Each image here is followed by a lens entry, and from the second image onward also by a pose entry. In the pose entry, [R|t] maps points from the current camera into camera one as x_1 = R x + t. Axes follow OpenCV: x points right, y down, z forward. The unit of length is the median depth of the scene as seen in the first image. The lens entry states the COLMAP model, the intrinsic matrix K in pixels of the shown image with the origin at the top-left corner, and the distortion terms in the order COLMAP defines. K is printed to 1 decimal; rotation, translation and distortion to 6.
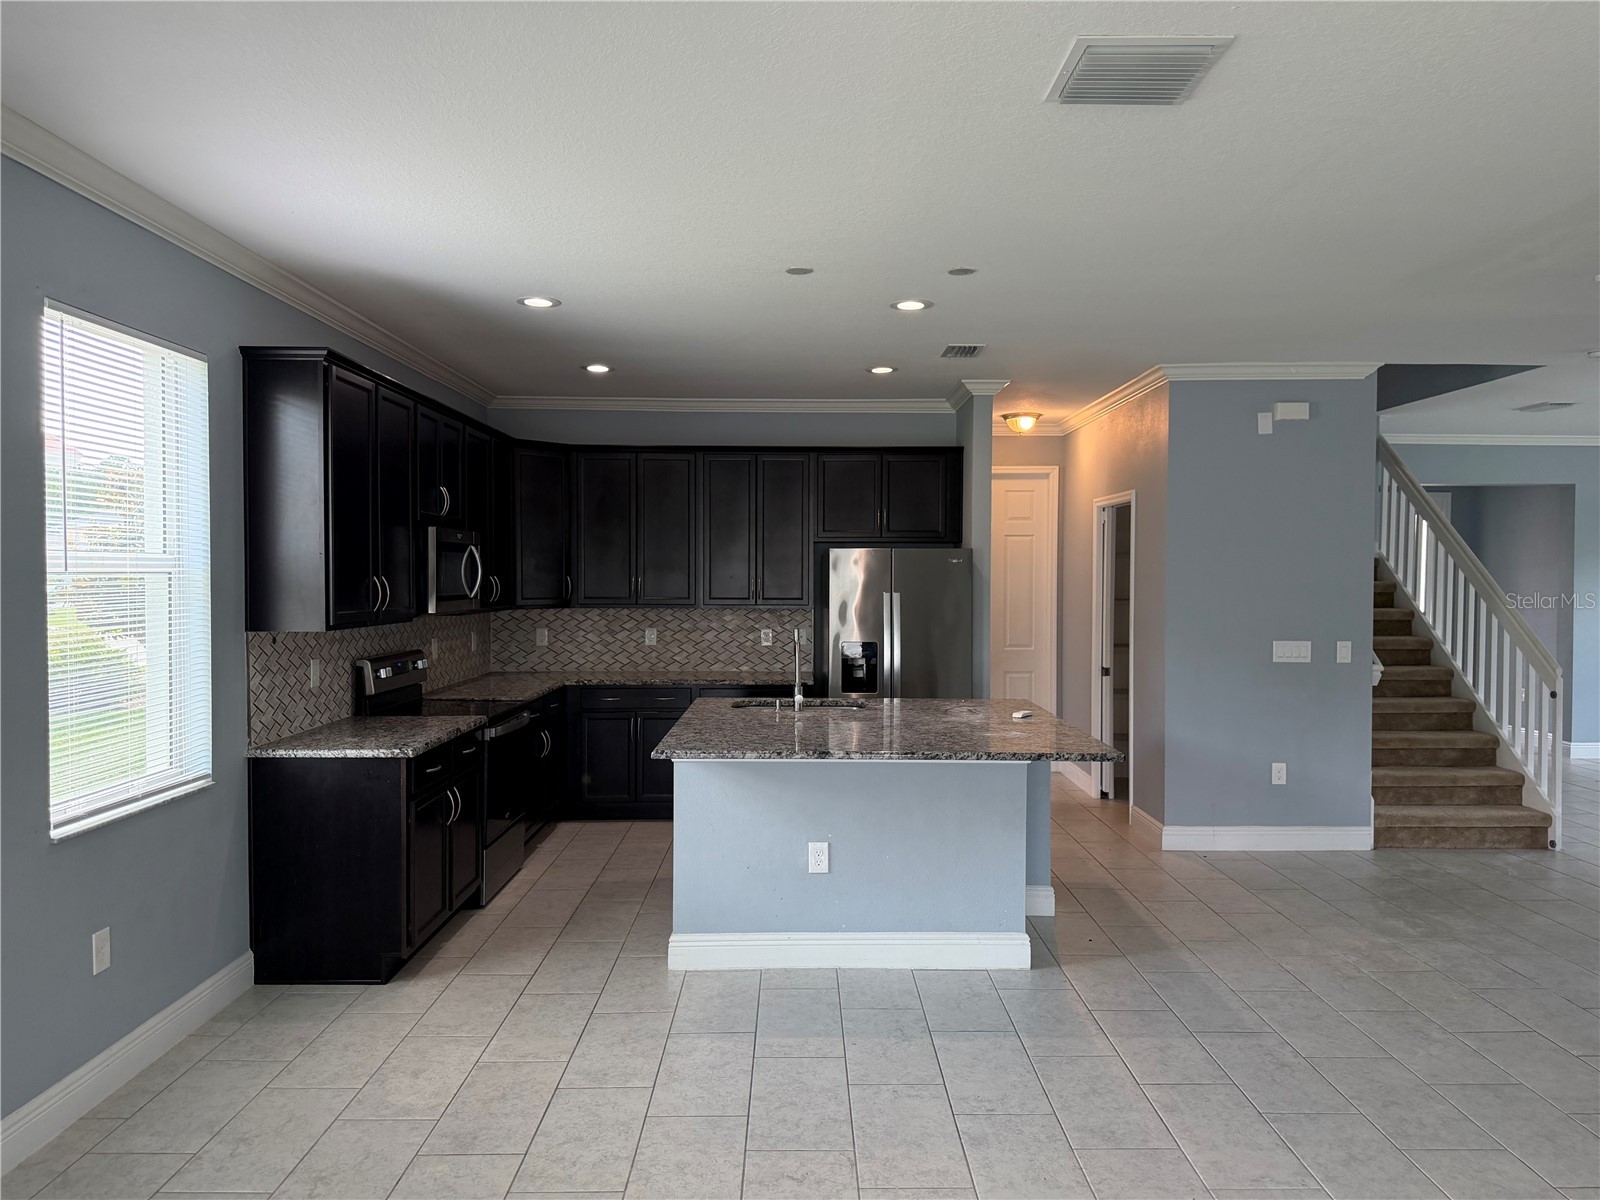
lens RADIAL K [[1126.9, 0, 802.5], [0, 1126.9, 604.6], [0, 0, 1]] dist [0.126355, -0.200994]
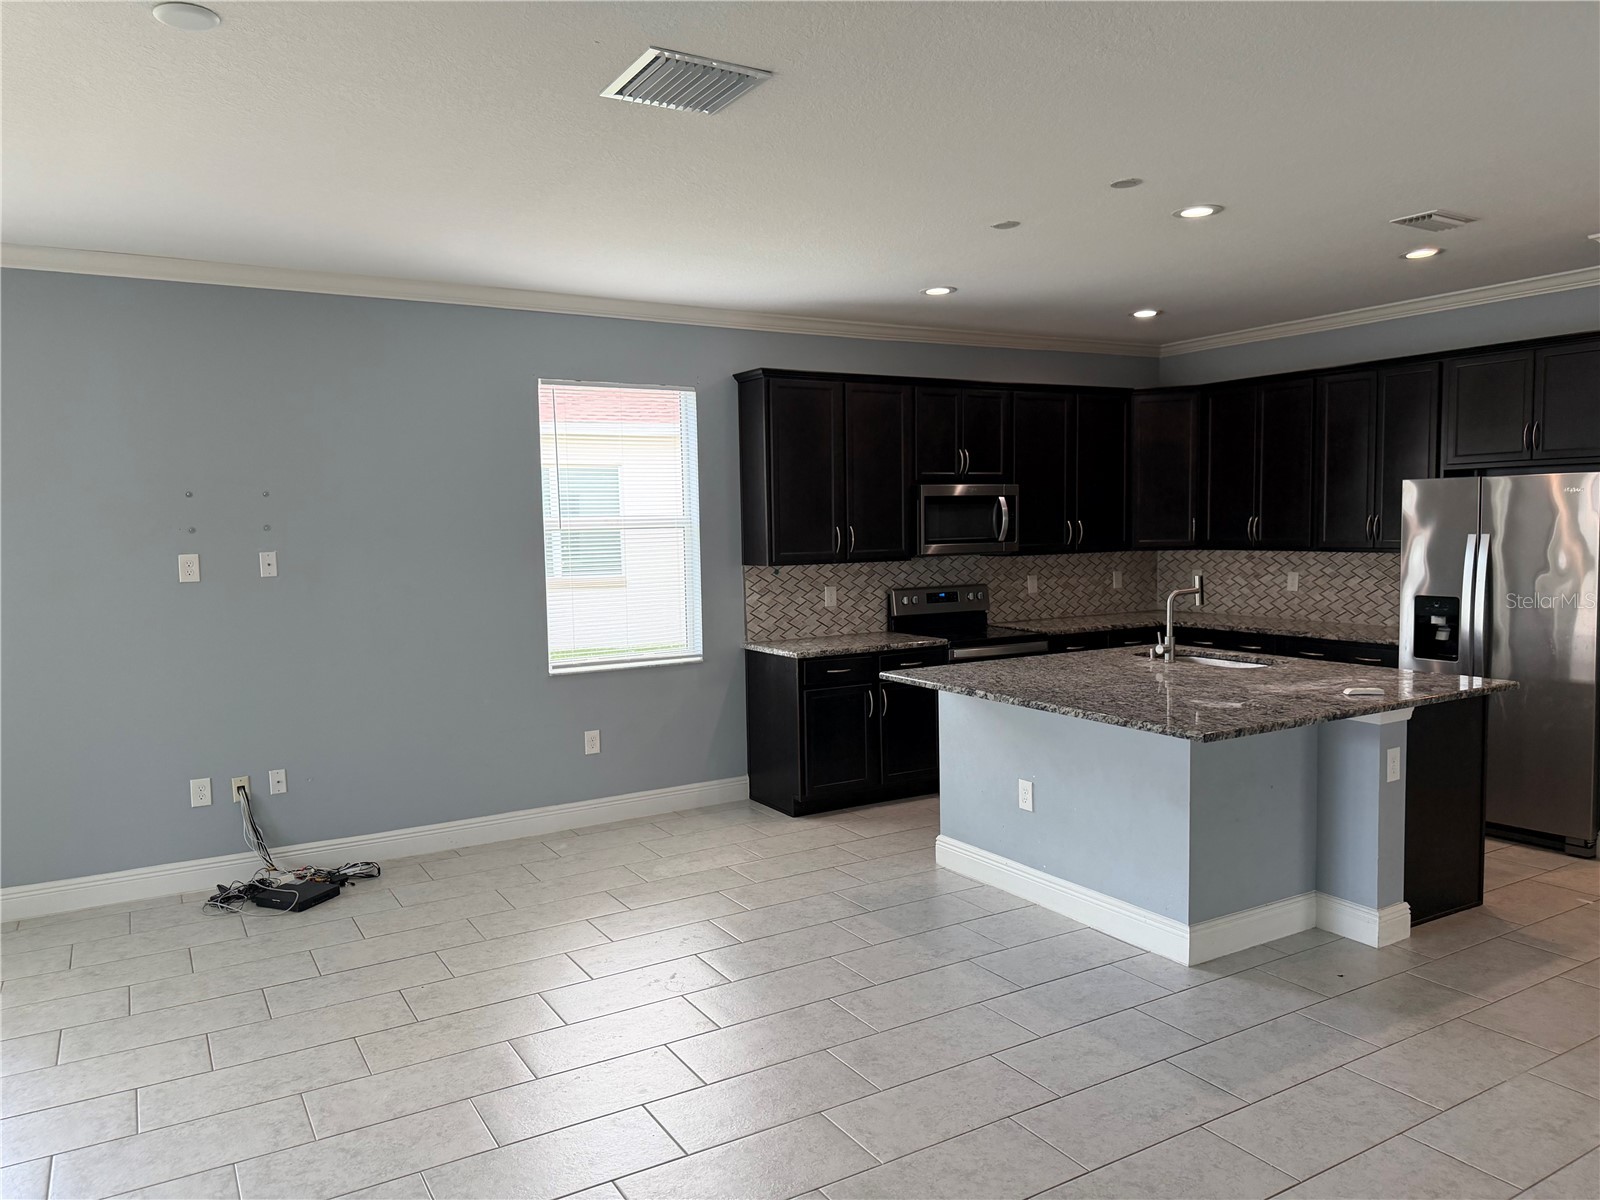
lens RADIAL K [[1126.9, 0, 802.5], [0, 1126.9, 604.6], [0, 0, 1]] dist [0.126355, -0.200994]
pose [[0.505994, 0.052016, -0.860967, 0.607889], [-0.002762, 0.998273, 0.058688, -0.008639], [0.862533, -0.027318, 0.505263, 0.231987]]
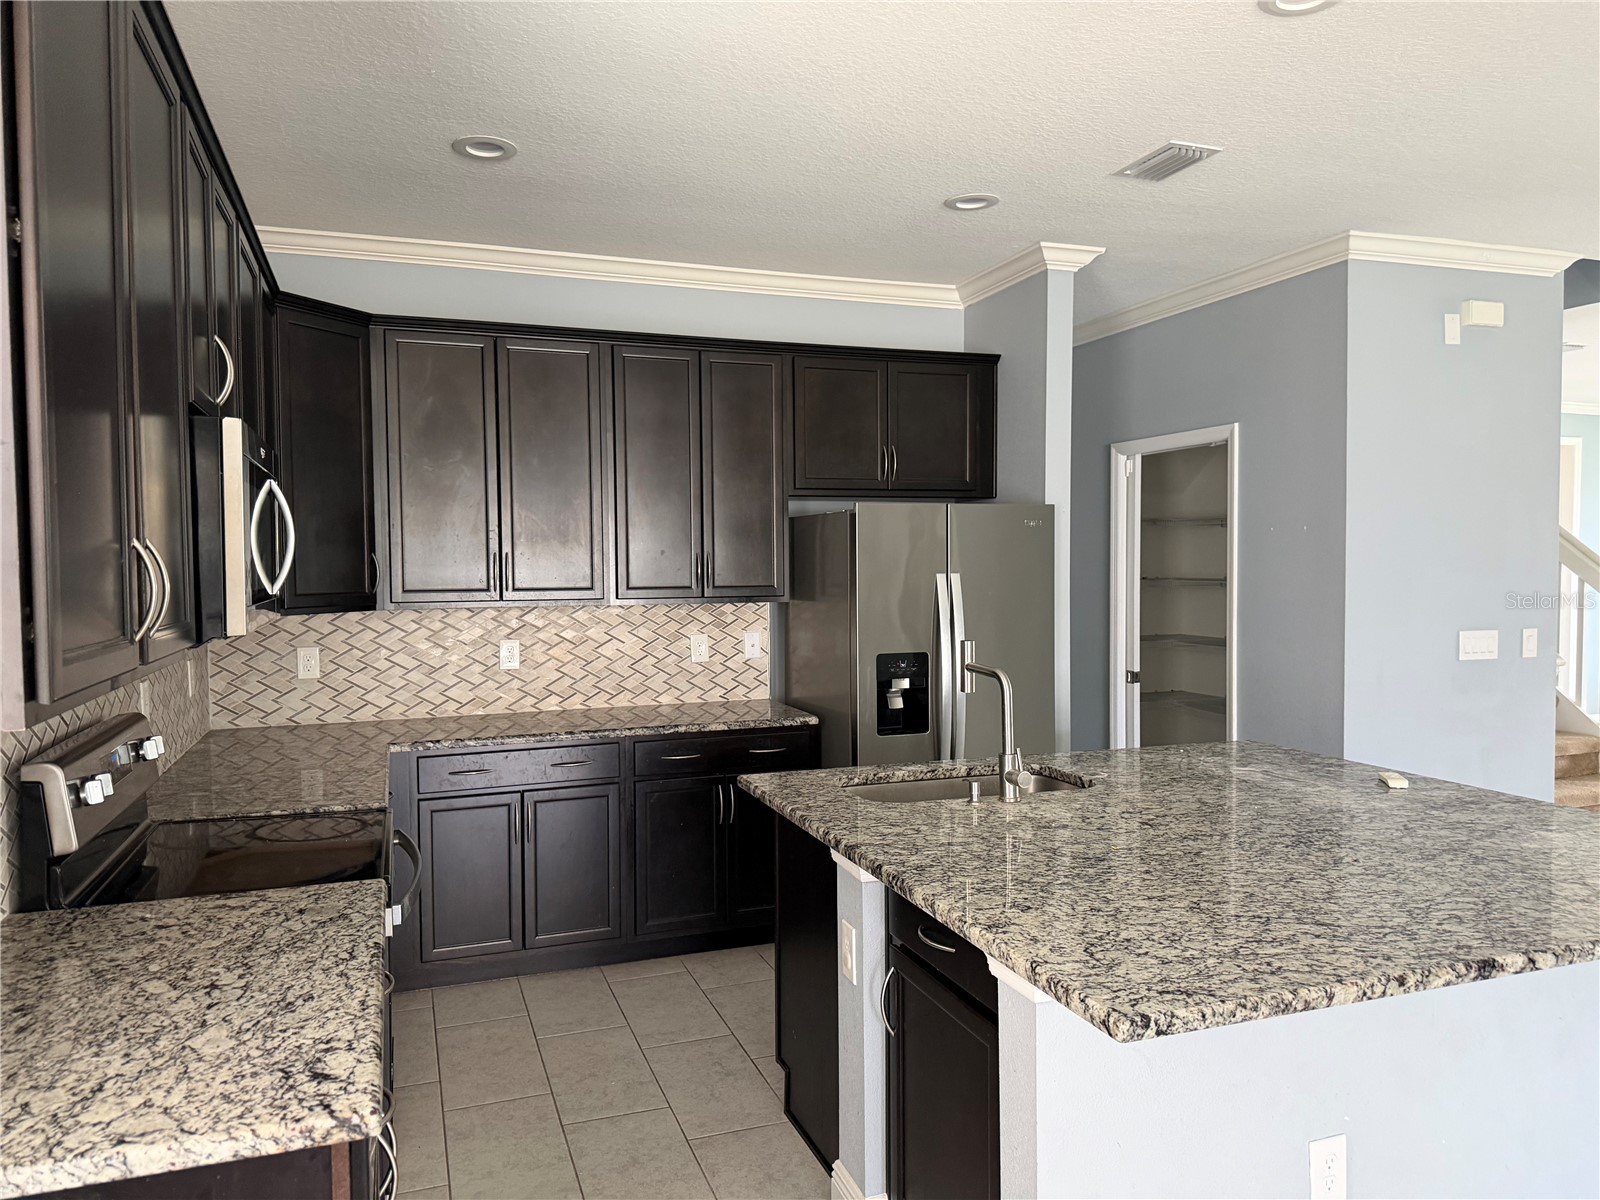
lens RADIAL K [[1126.9, 0, 802.5], [0, 1126.9, 604.6], [0, 0, 1]] dist [0.126355, -0.200994]
pose [[0.942764, -0.024068, 0.332592, -0.241793], [0.020514, 0.999689, 0.014195, -0.004395], [-0.332830, -0.006560, 0.942964, 0.494945]]
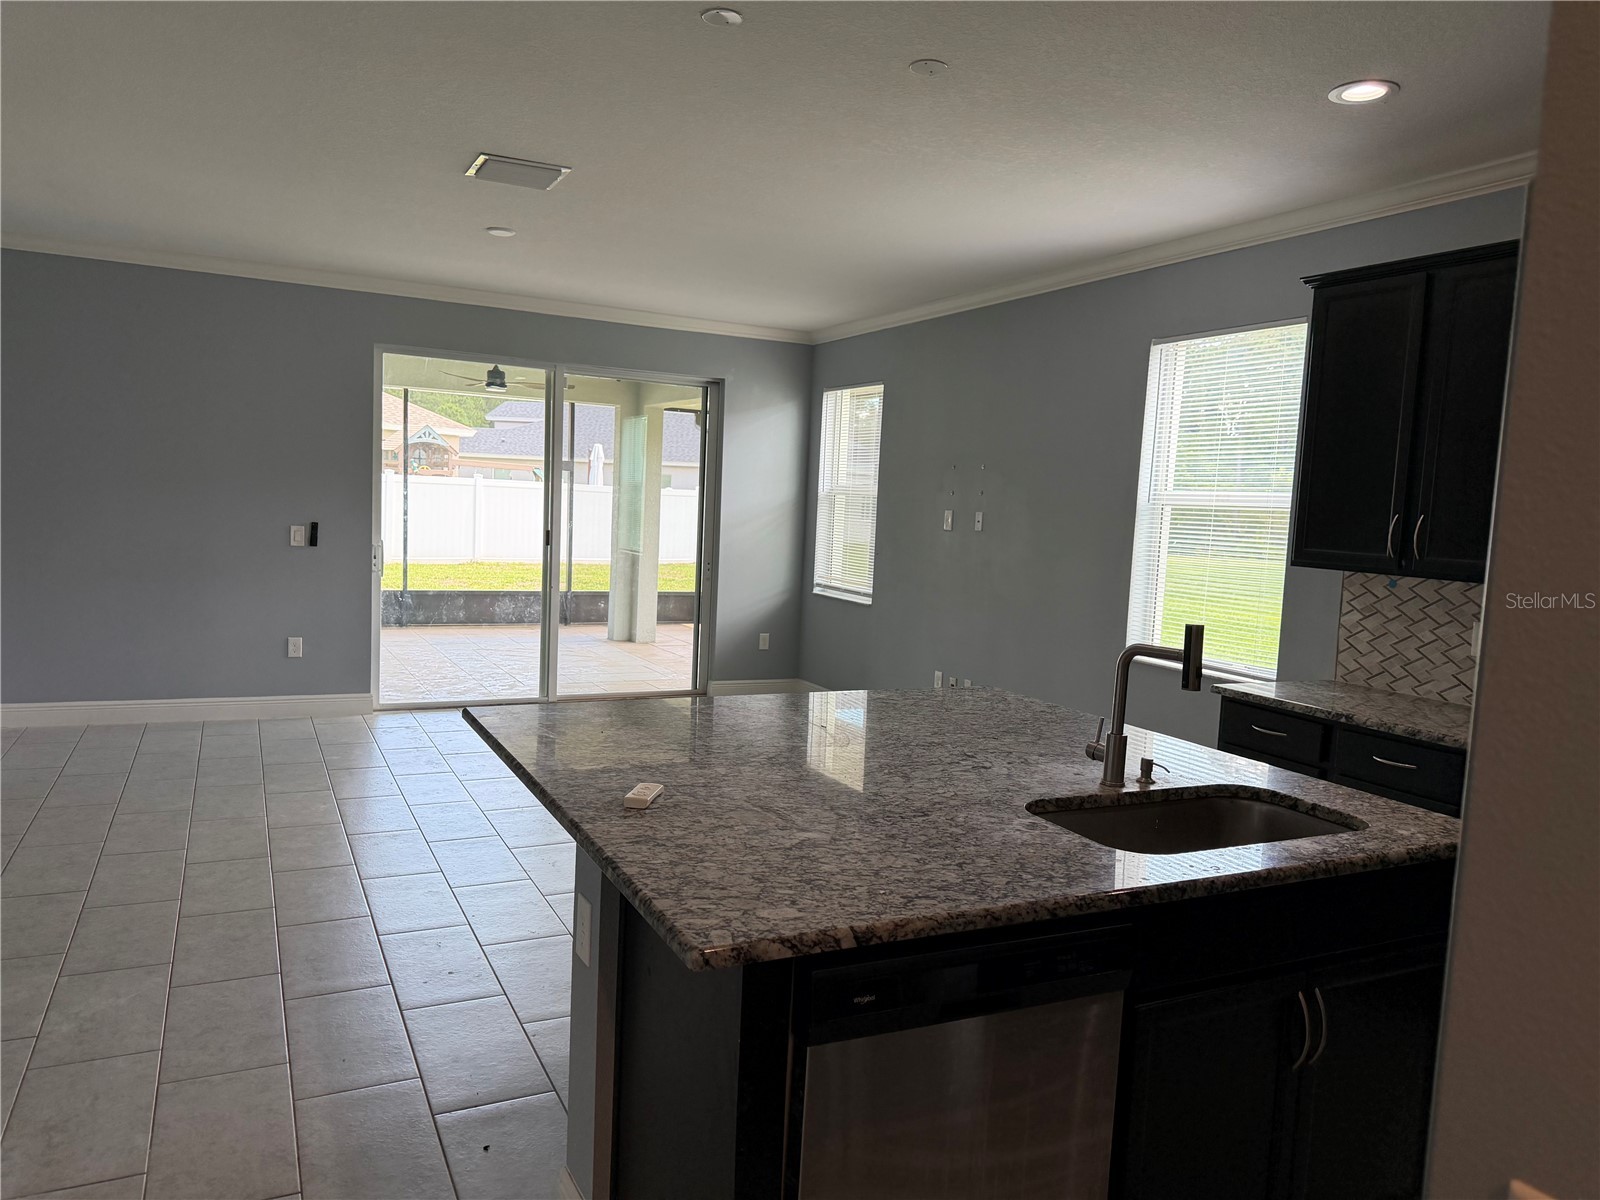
lens RADIAL K [[1126.9, 0, 802.5], [0, 1126.9, 604.6], [0, 0, 1]] dist [0.126355, -0.200994]
pose [[-0.900000, -0.004334, -0.435868, 0.292024], [-0.060851, 0.991408, 0.115789, -0.023966], [0.431621, 0.130733, -0.892531, 1.249767]]
